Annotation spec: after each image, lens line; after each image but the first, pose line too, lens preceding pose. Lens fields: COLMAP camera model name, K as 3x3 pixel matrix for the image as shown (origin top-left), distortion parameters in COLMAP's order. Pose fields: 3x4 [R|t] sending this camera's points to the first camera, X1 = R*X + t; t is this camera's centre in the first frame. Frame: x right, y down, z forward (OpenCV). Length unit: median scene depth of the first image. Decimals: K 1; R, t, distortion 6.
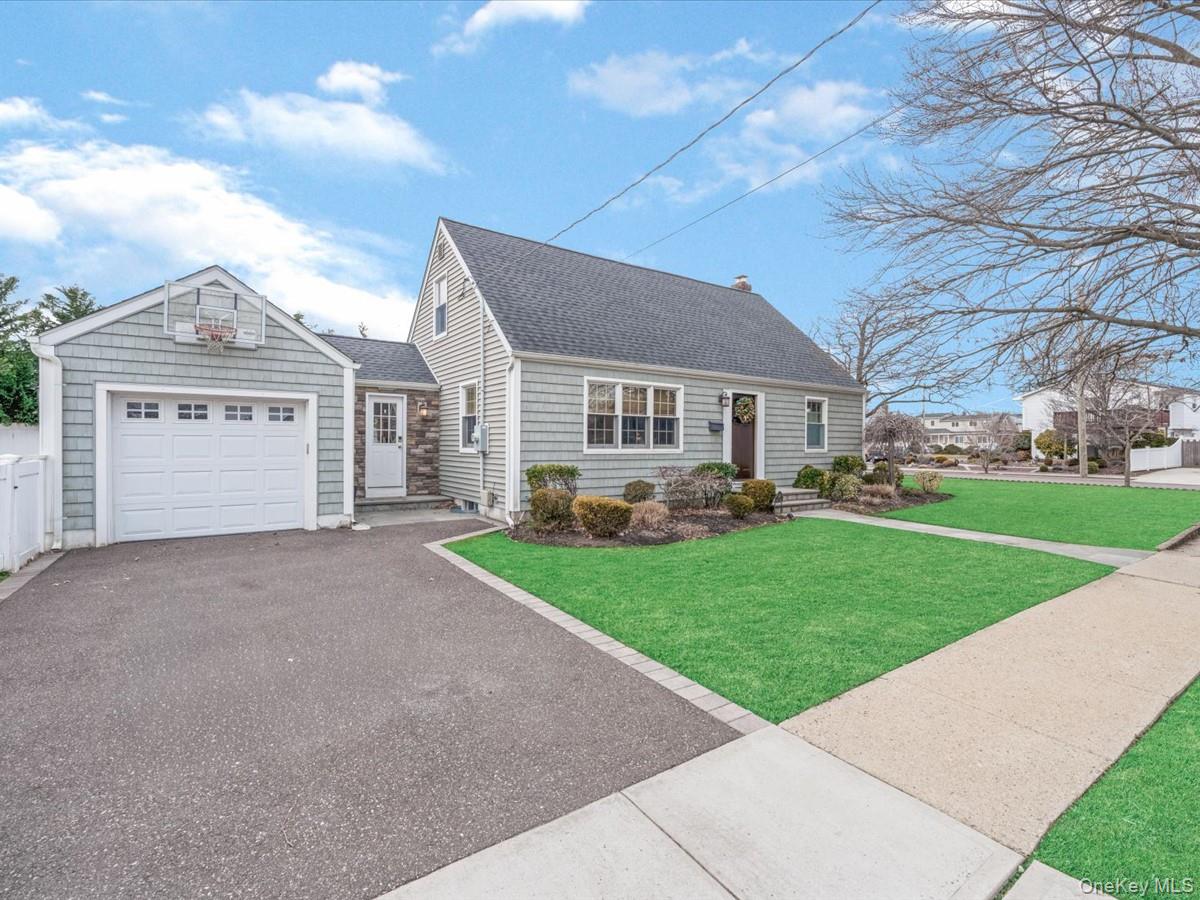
lens RADIAL K [[565.7, 0, 604.4], [0, 565.7, 449.5], [0, 0, 1]] dist [-0.002470, 0.000852]
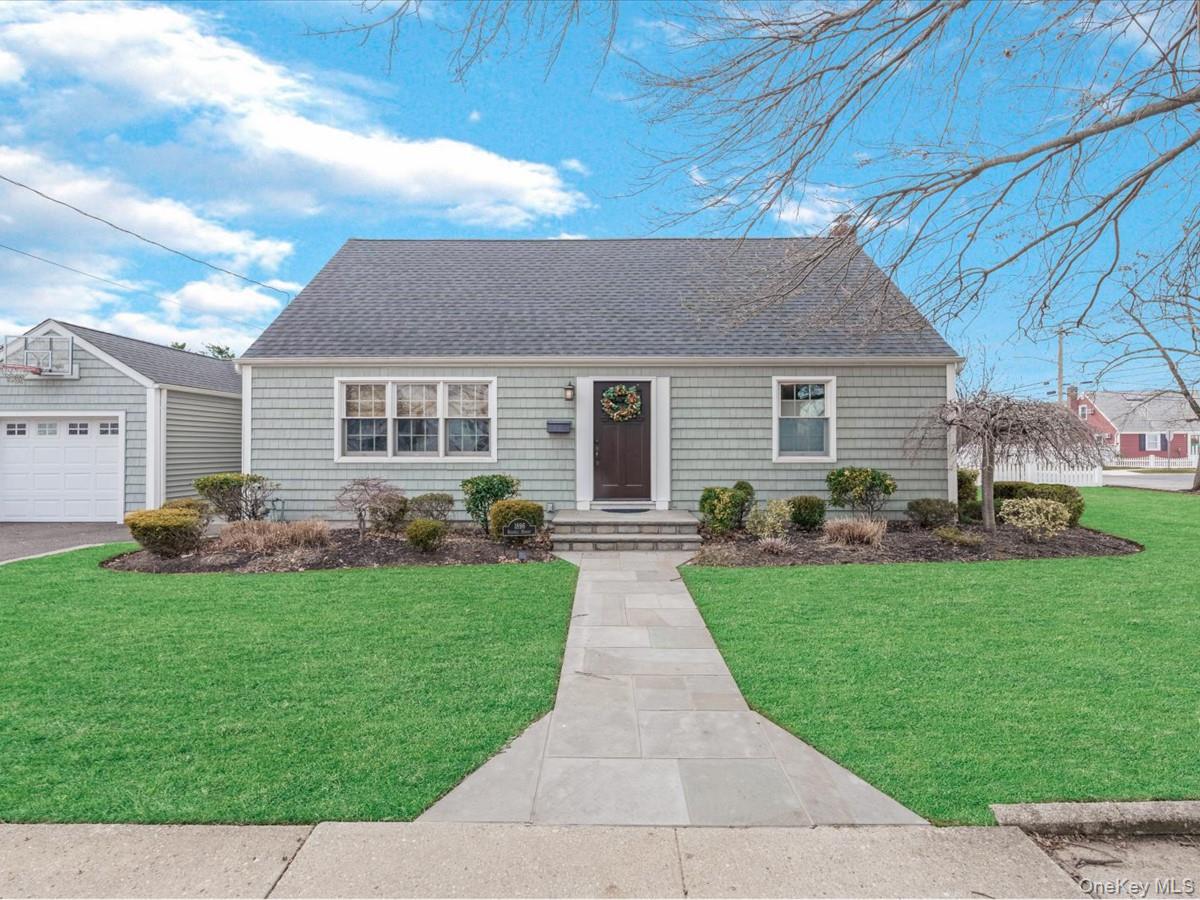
lens RADIAL K [[529.4, 0, 598.4], [0, 529.4, 444.9], [0, 0, 1]] dist [-0.001284, 0.000022]
pose [[0.812853, -0.013586, -0.582310, 0.791295], [-0.000655, 0.999706, -0.024239, 0.000208], [0.582468, 0.020085, 0.812605, 0.546667]]
